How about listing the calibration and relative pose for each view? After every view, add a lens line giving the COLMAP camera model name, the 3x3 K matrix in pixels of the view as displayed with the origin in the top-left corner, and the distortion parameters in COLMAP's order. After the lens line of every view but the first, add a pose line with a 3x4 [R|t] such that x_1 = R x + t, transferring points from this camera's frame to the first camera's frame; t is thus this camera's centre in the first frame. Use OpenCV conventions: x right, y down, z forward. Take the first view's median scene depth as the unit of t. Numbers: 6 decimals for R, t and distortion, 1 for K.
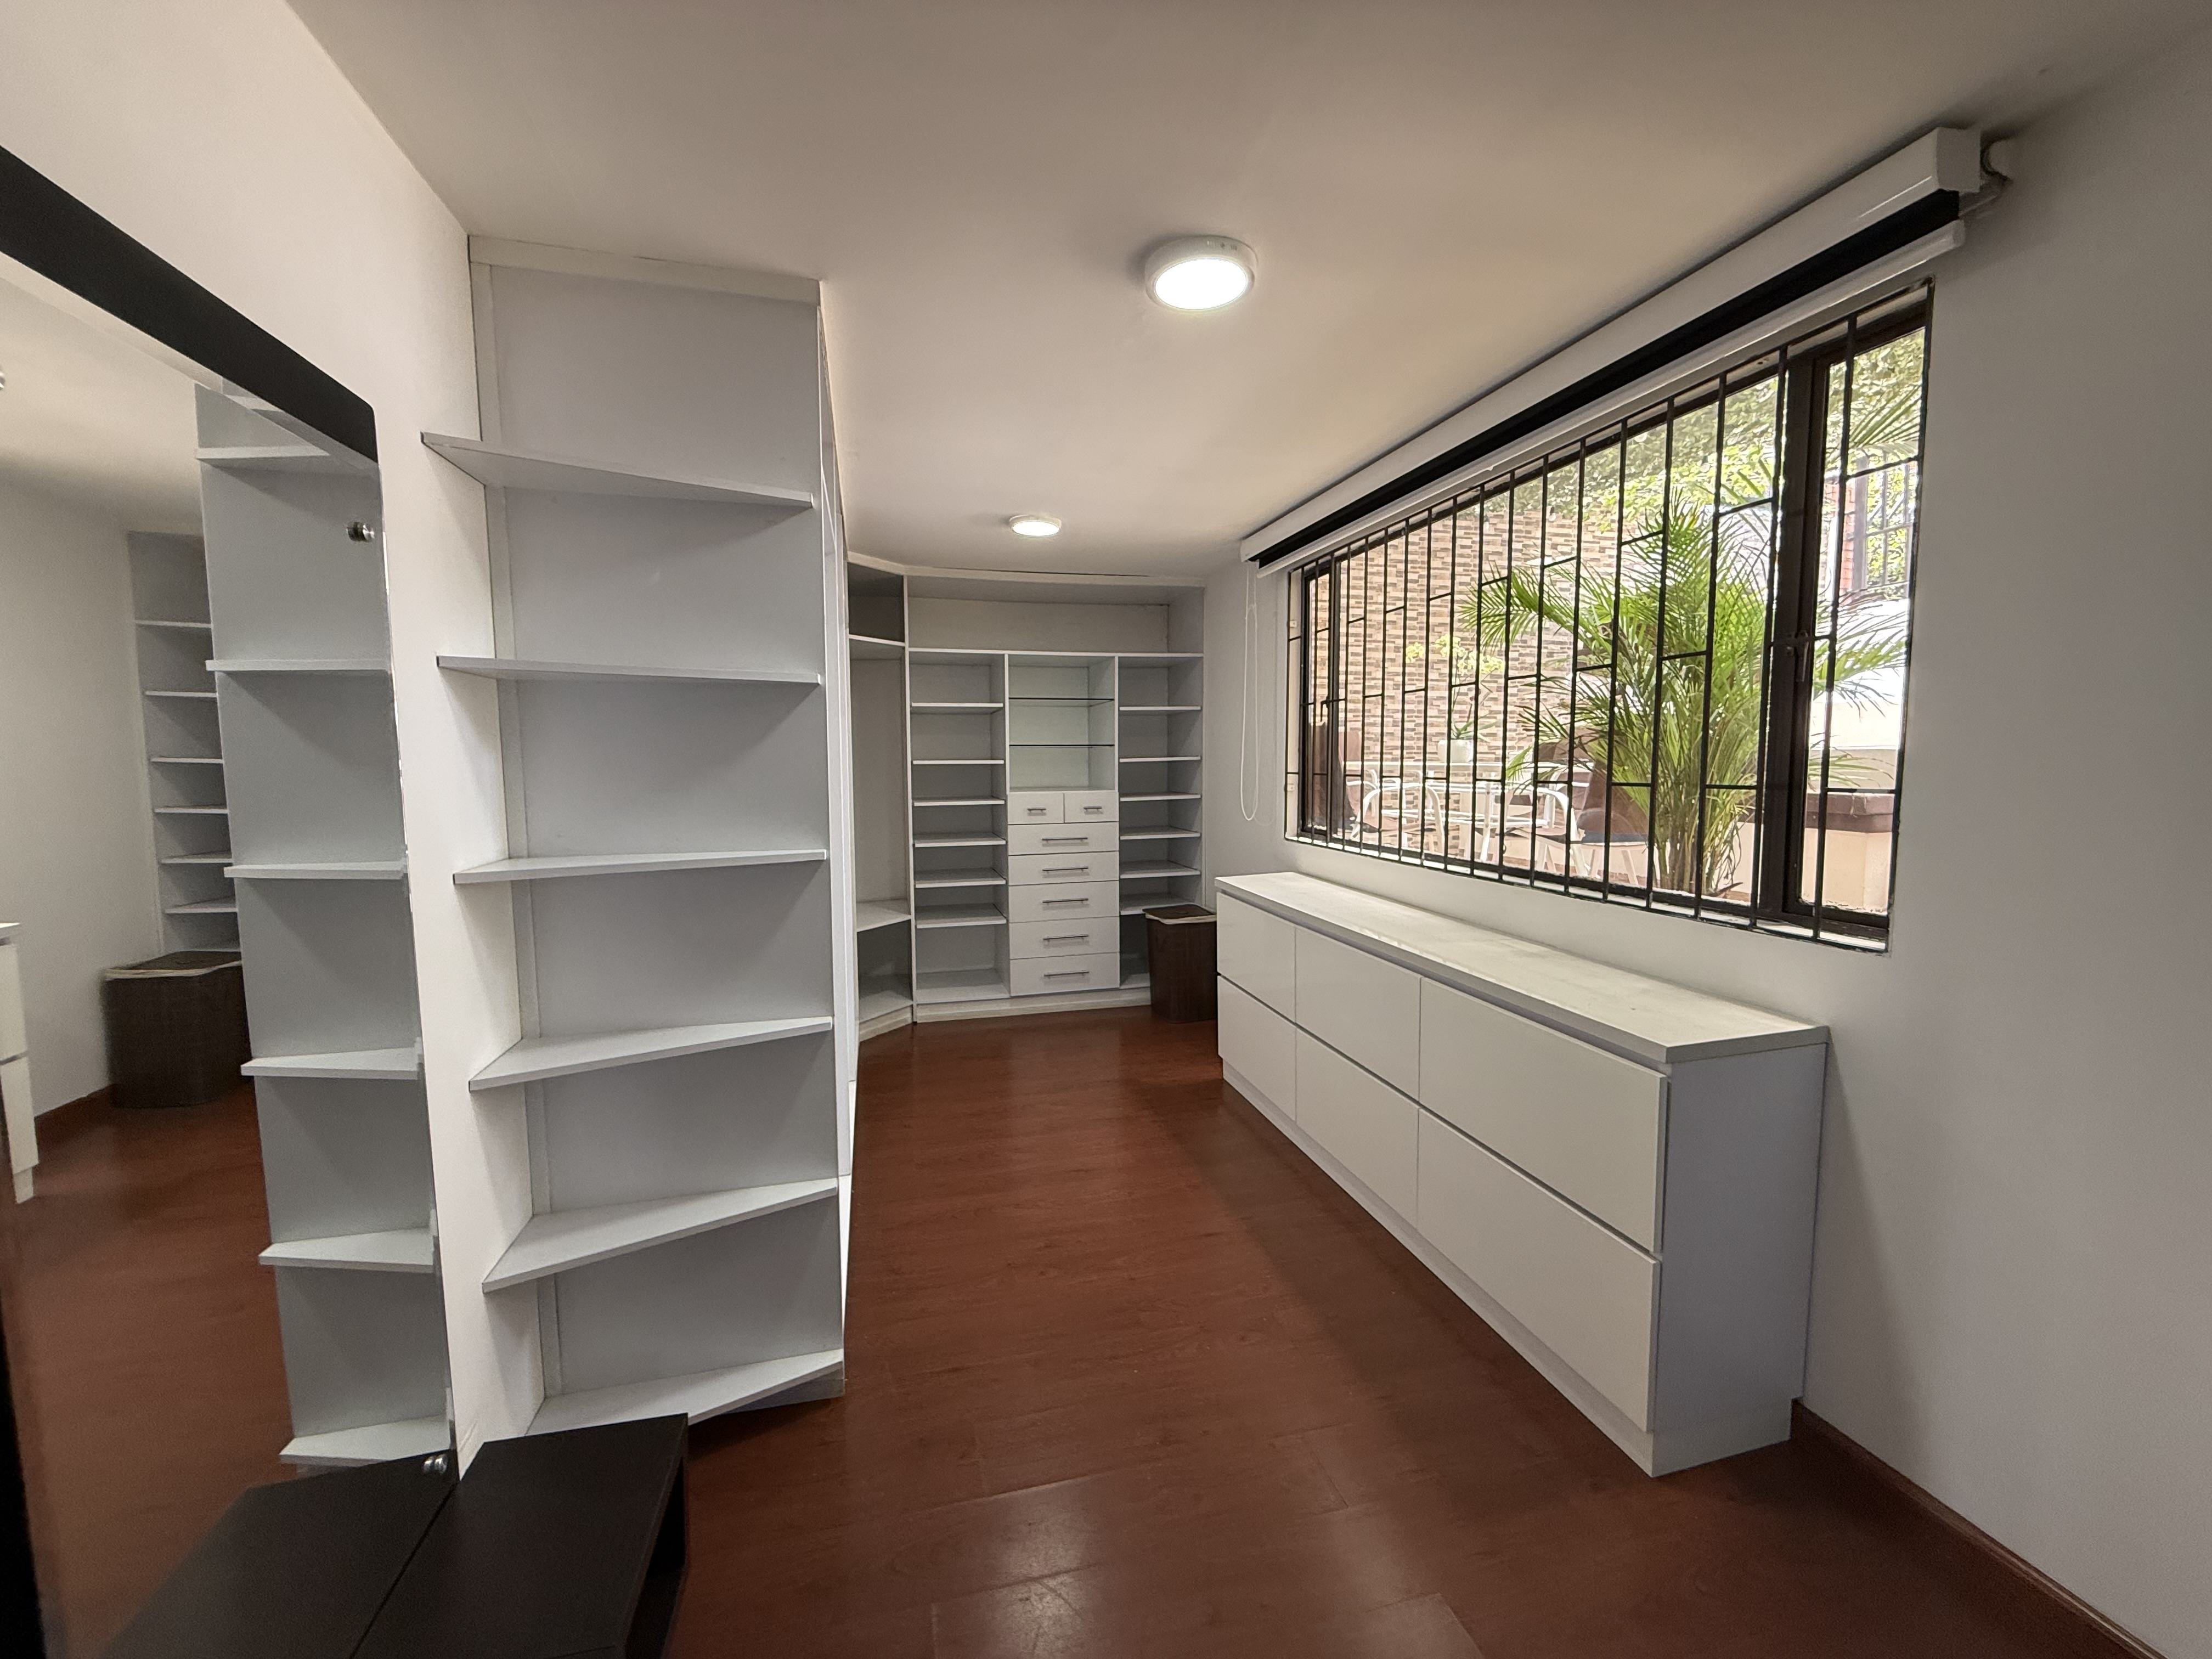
lens RADIAL K [[877.9, 0, 1104.0], [0, 877.9, 826.6], [0, 0, 1]] dist [0.000957, -0.000277]
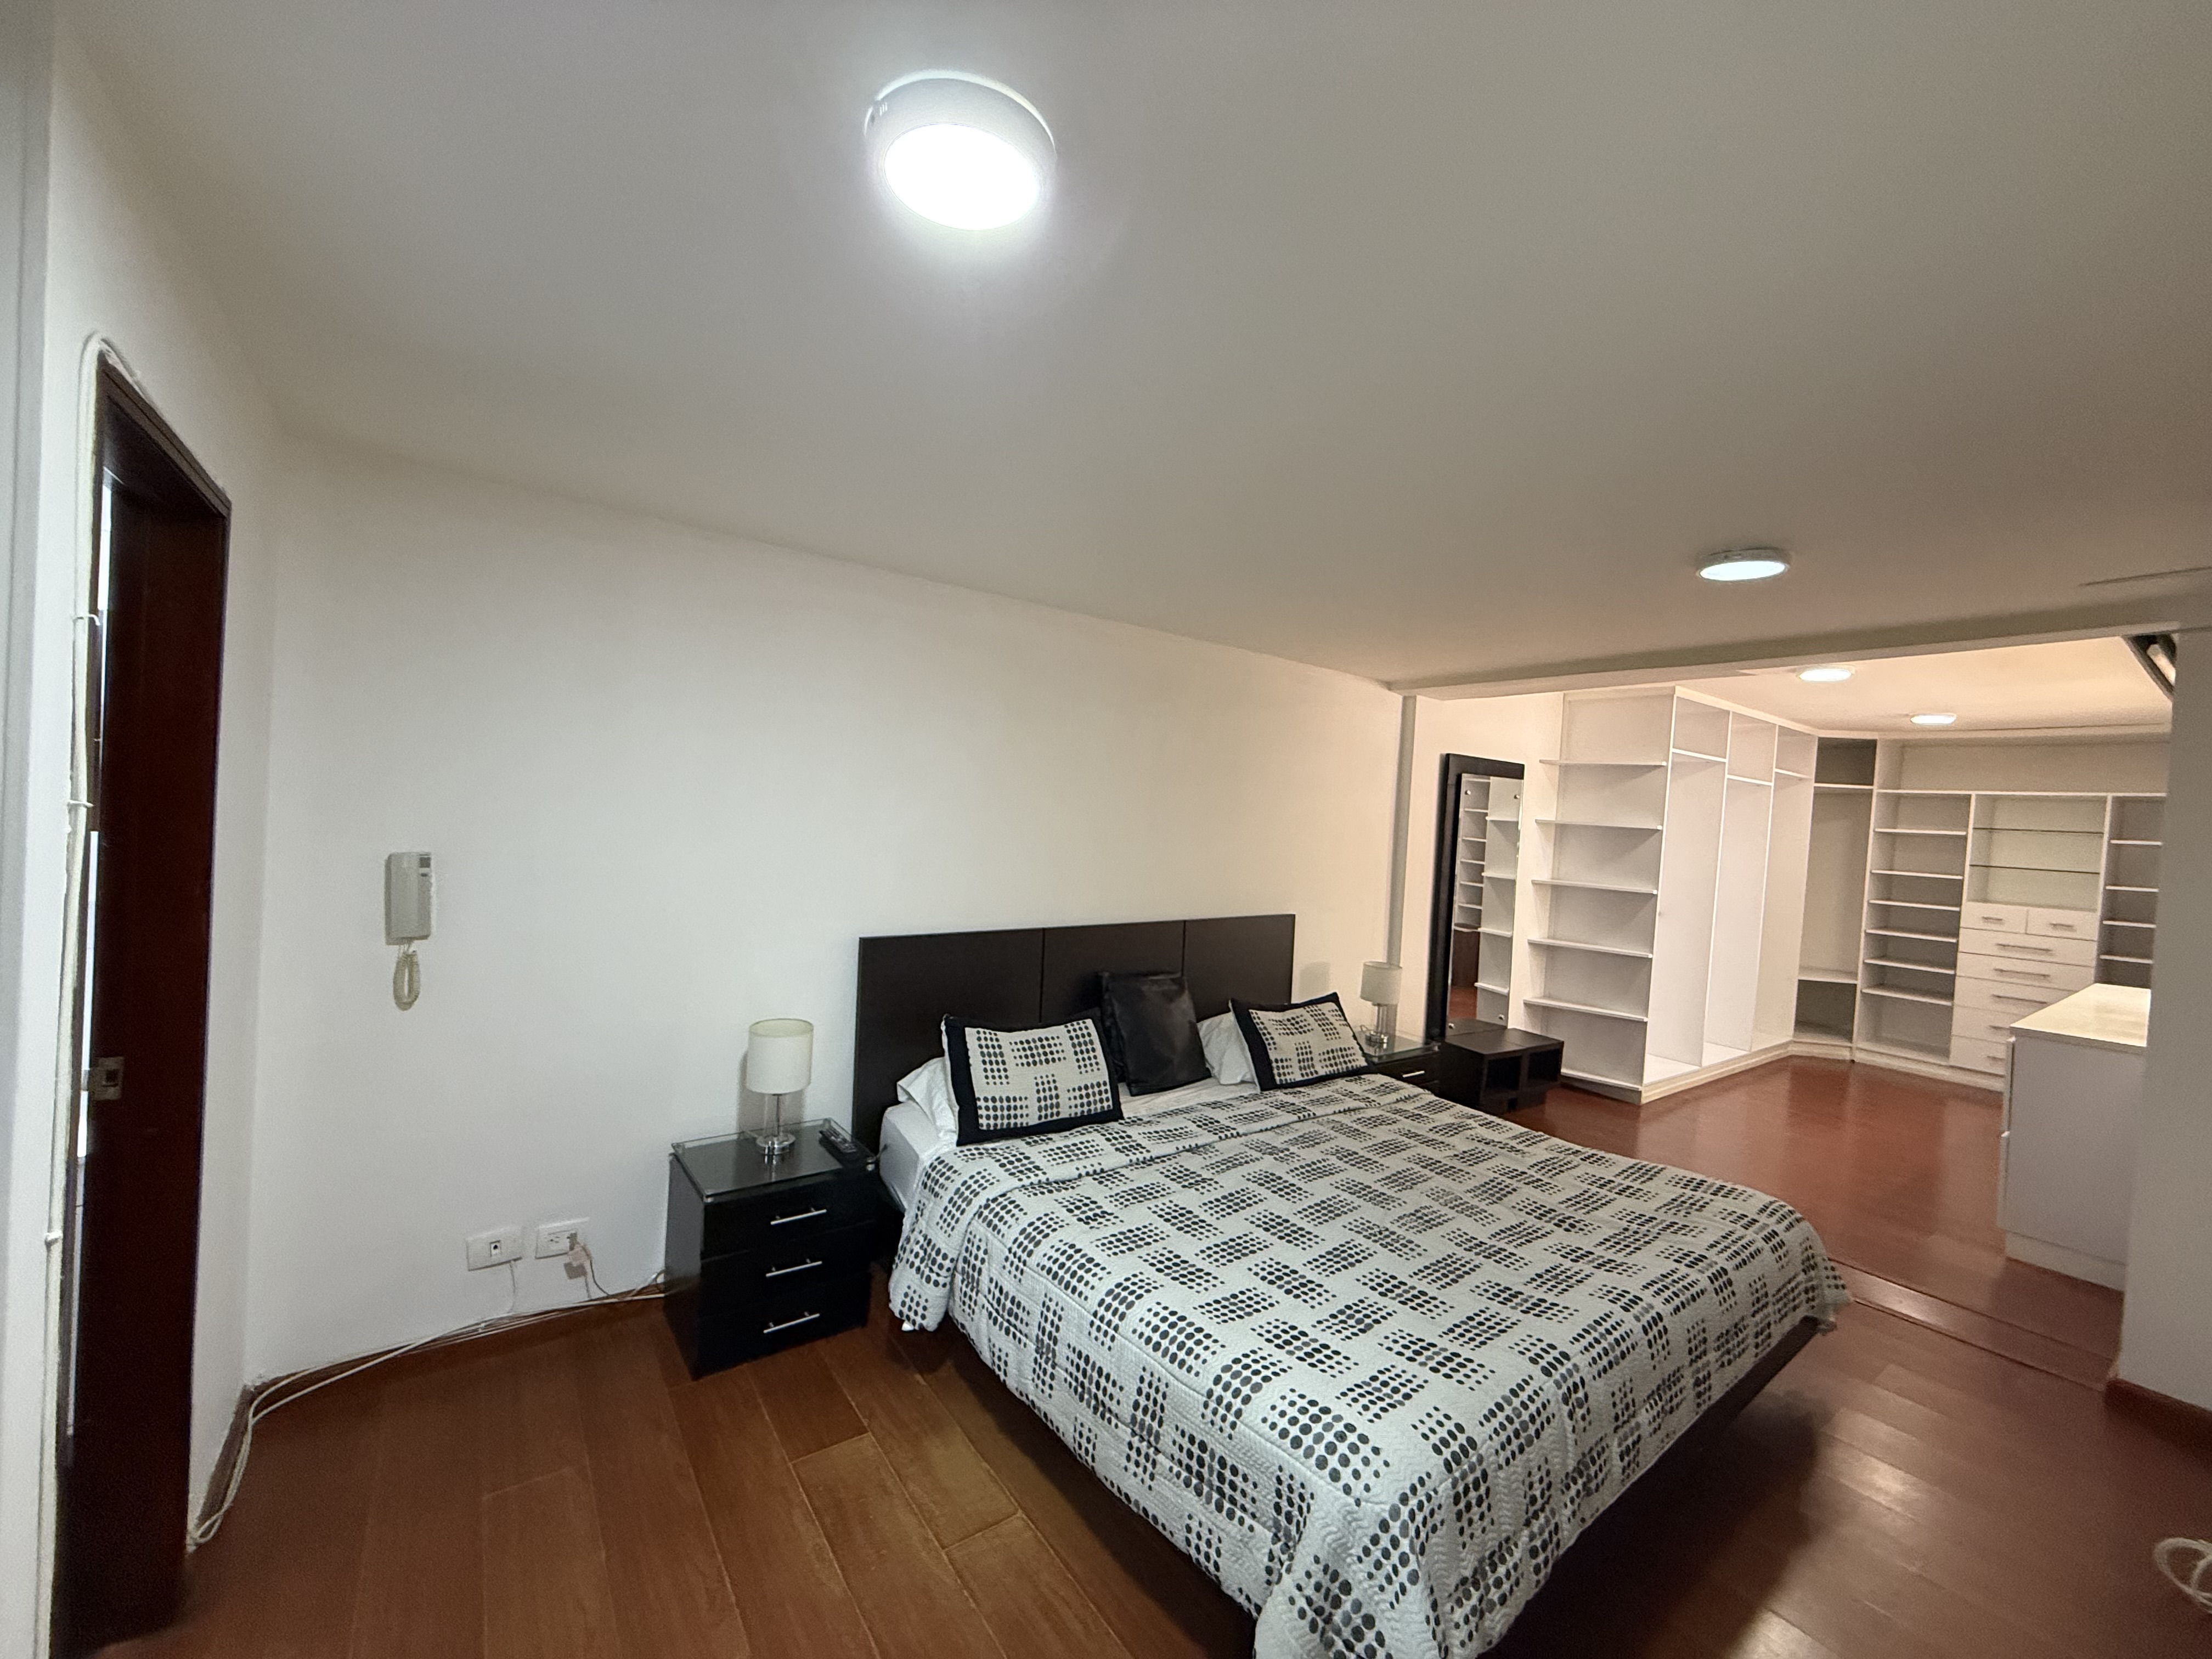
lens RADIAL K [[877.9, 0, 1103.7], [0, 877.9, 827.8], [0, 0, 1]] dist [0.000957, -0.000277]
pose [[0.361349, 0.047072, -0.931242, 0.611624], [-0.135377, 0.990791, -0.002448, 0.025426], [0.922551, 0.126954, 0.364394, -0.606623]]
